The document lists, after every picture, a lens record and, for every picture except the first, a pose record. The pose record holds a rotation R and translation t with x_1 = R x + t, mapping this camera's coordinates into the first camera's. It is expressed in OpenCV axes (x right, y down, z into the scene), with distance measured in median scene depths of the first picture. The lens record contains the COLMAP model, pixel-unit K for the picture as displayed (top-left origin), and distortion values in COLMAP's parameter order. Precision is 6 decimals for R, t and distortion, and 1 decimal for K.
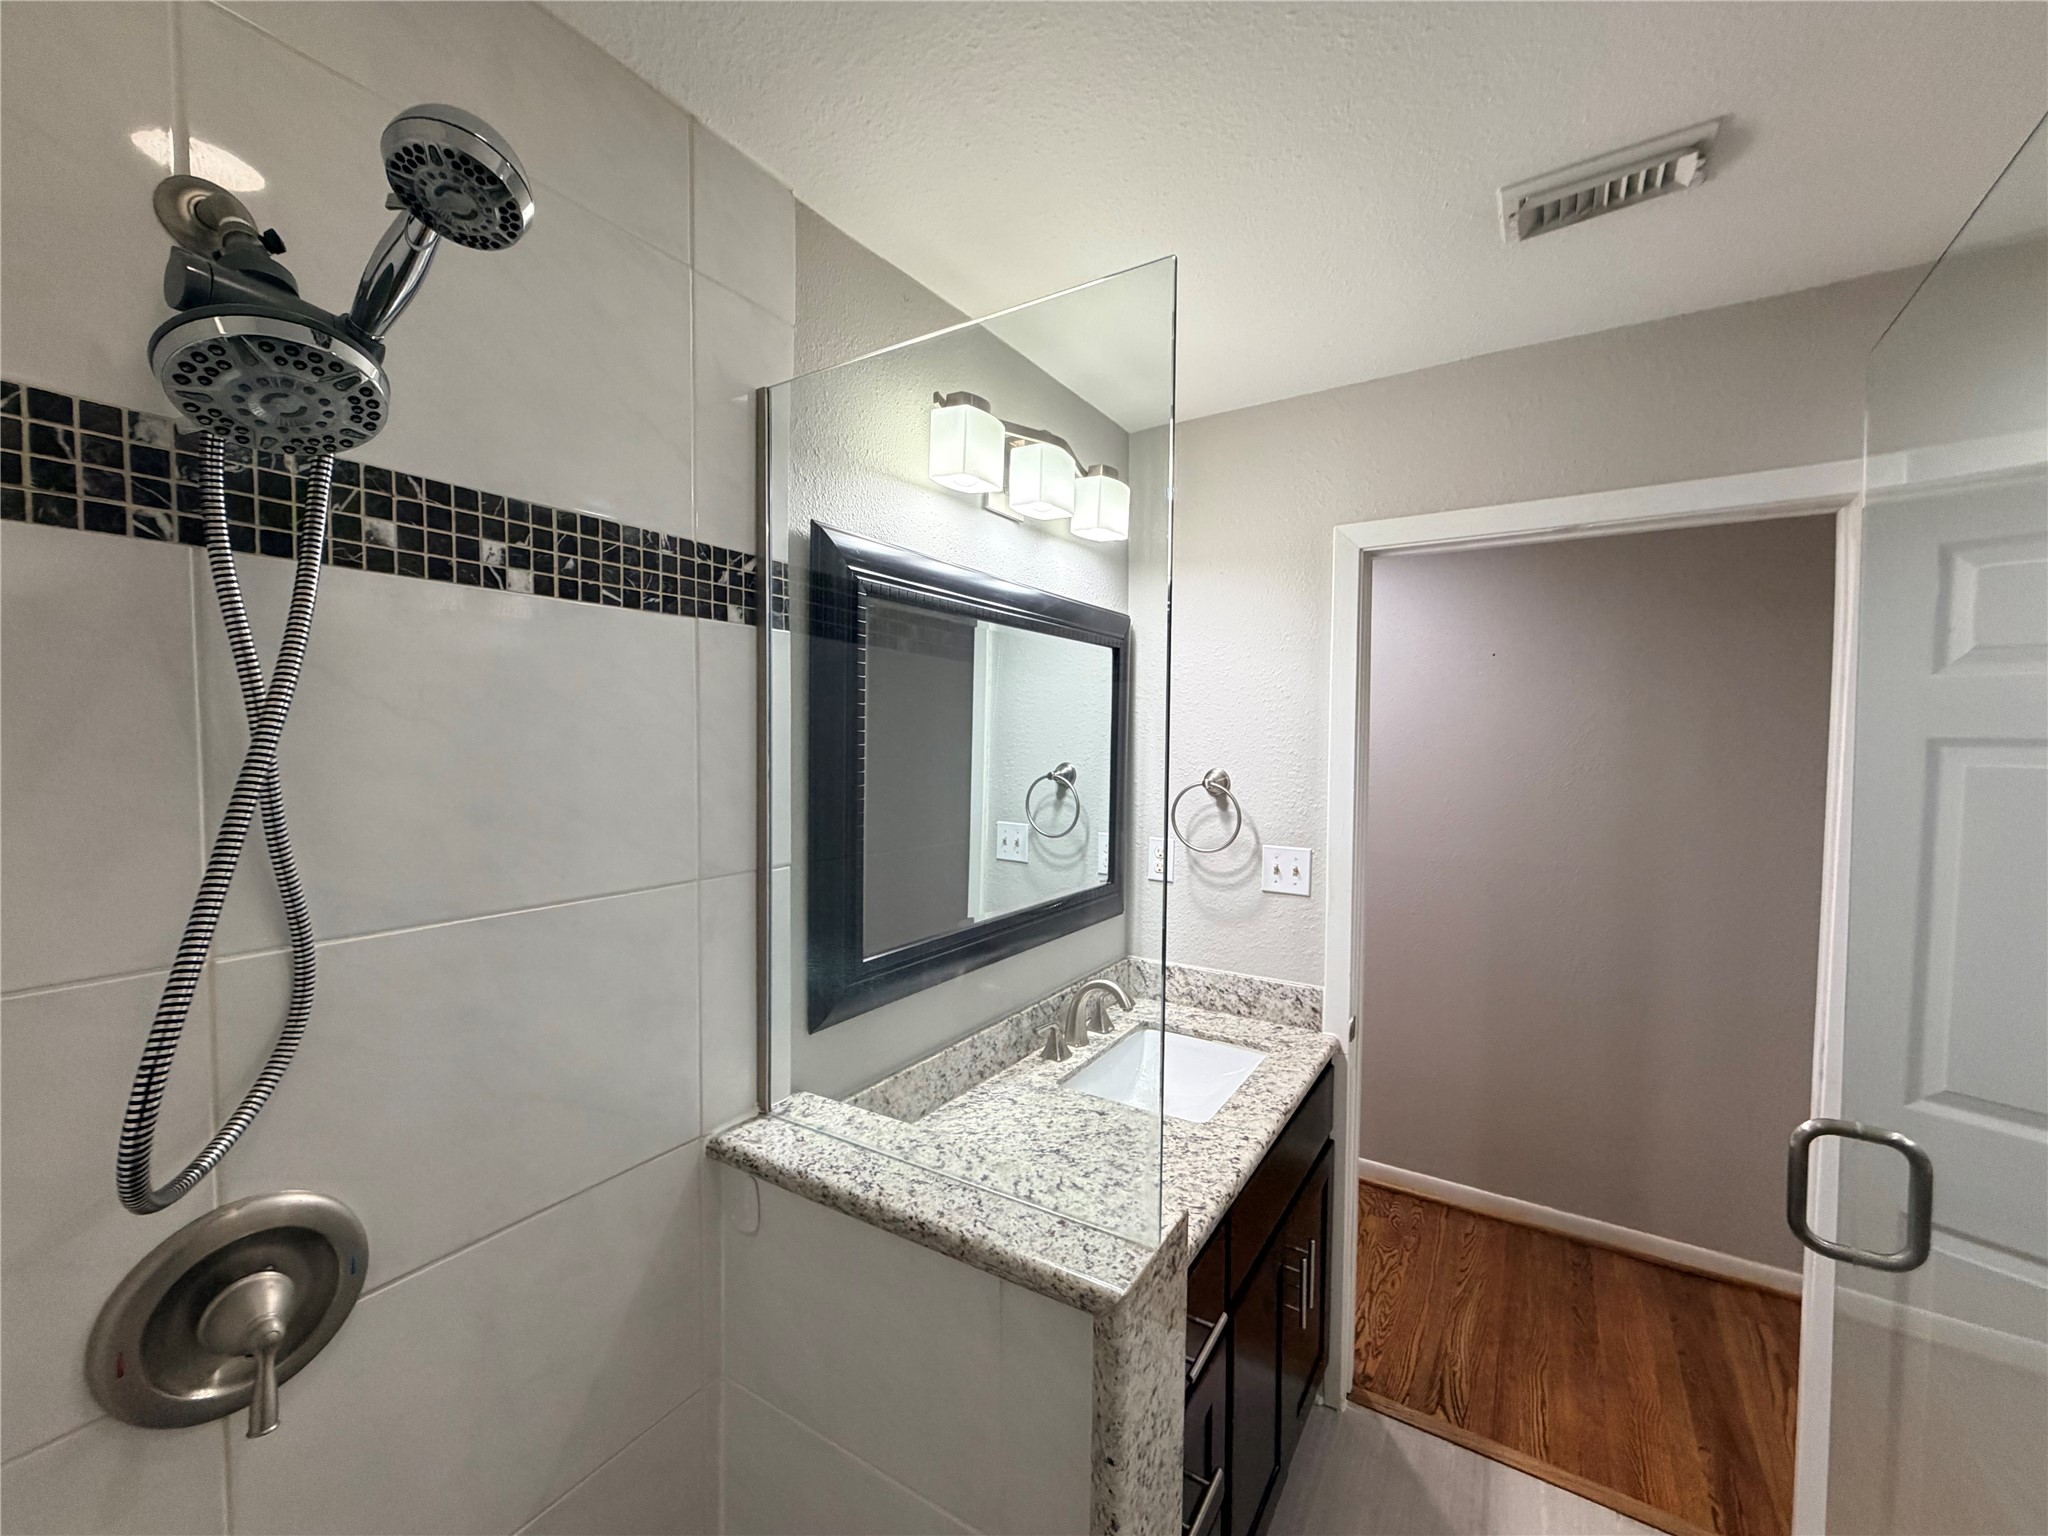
lens RADIAL K [[816.1, 0, 1020.6], [0, 816.1, 768.5], [0, 0, 1]] dist [-0.000424, -0.000018]
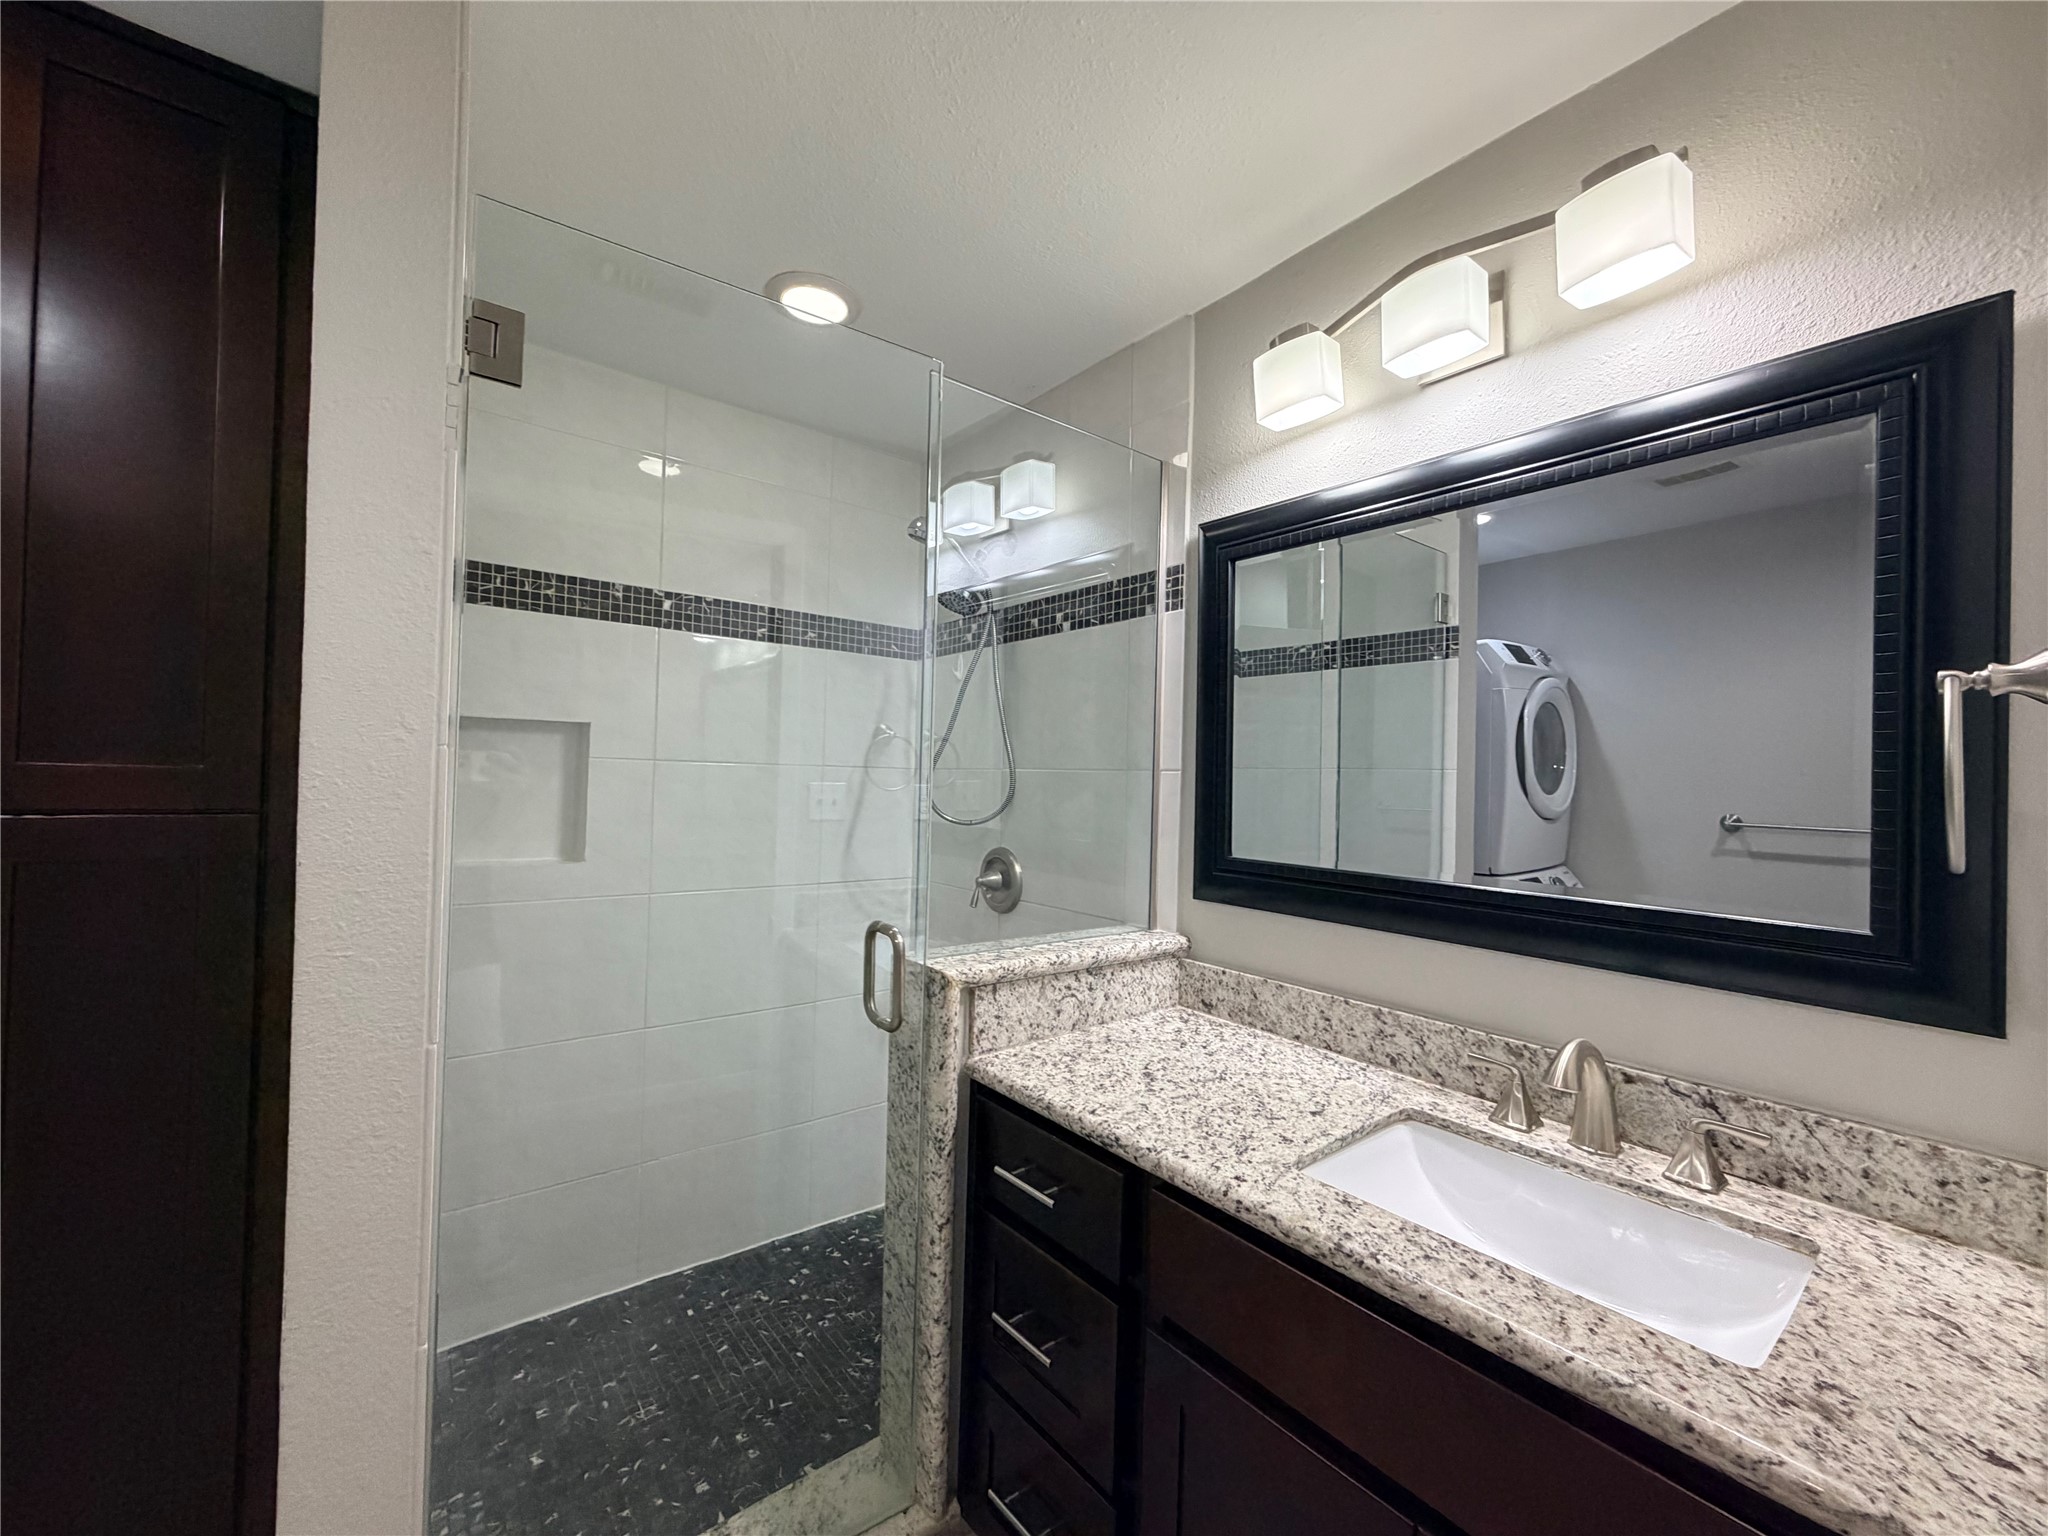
lens RADIAL K [[816.1, 0, 1020.6], [0, 816.1, 768.5], [0, 0, 1]] dist [-0.000424, -0.000018]
pose [[-0.322122, -0.023575, -0.946404, 1.188892], [-0.057545, 0.998329, -0.005283, 0.140772], [0.944947, 0.052759, -0.322941, 1.221577]]
